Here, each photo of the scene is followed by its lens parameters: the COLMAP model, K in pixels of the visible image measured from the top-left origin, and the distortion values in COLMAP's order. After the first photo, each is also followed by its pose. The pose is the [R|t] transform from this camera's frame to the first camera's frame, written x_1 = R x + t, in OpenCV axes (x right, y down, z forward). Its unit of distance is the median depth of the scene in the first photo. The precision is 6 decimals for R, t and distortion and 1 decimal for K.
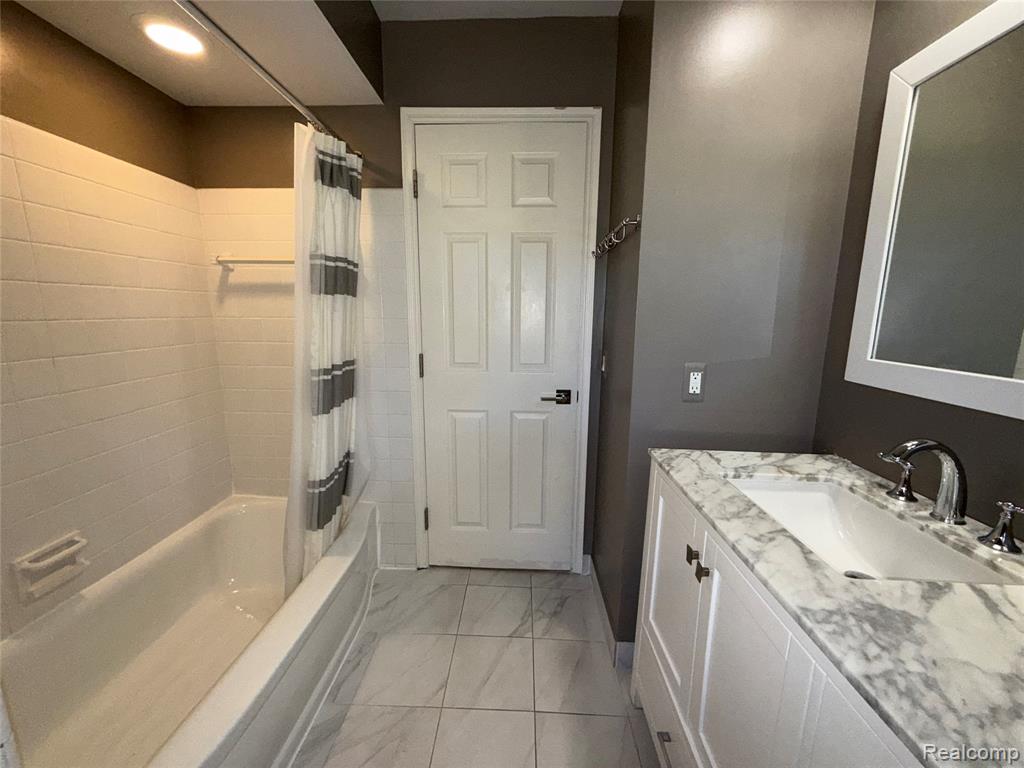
lens RADIAL K [[412.6, 0, 512.0], [0, 412.6, 384.0], [0, 0, 1]] dist [0.001080, 0.000153]
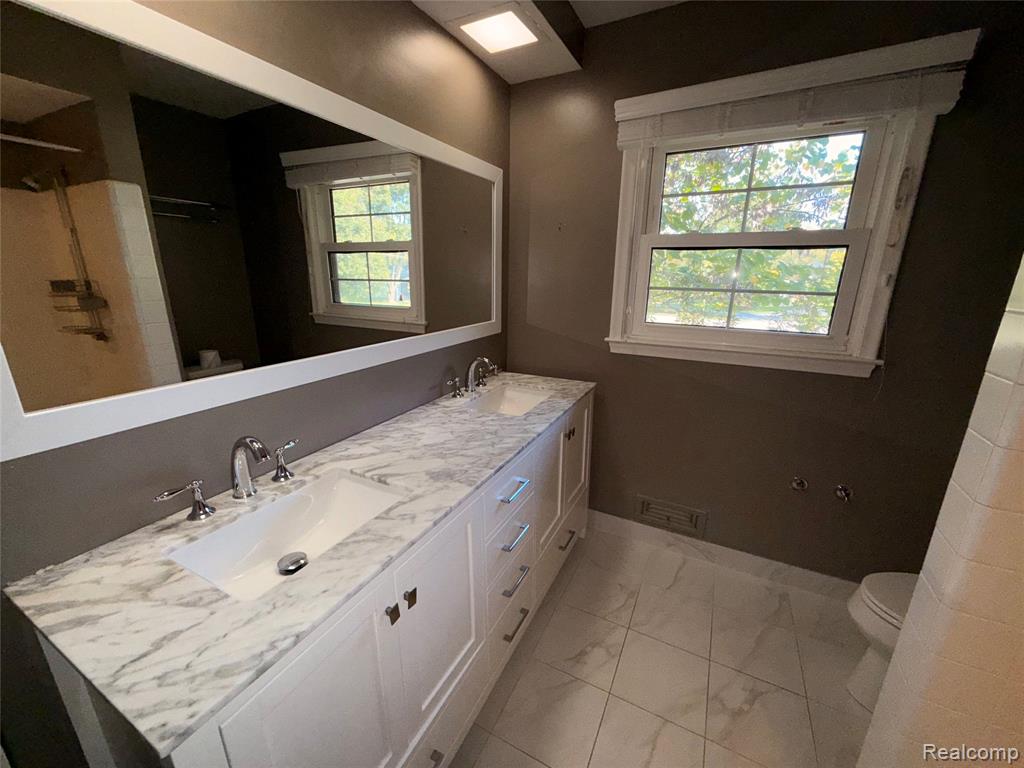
lens RADIAL K [[412.6, 0, 512.0], [0, 412.6, 384.0], [0, 0, 1]] dist [0.001080, 0.000153]
pose [[-0.901356, -0.127989, 0.413734, -0.092919], [0.061934, 0.907419, 0.415638, -0.353738], [-0.428627, 0.400262, -0.809981, 1.277001]]
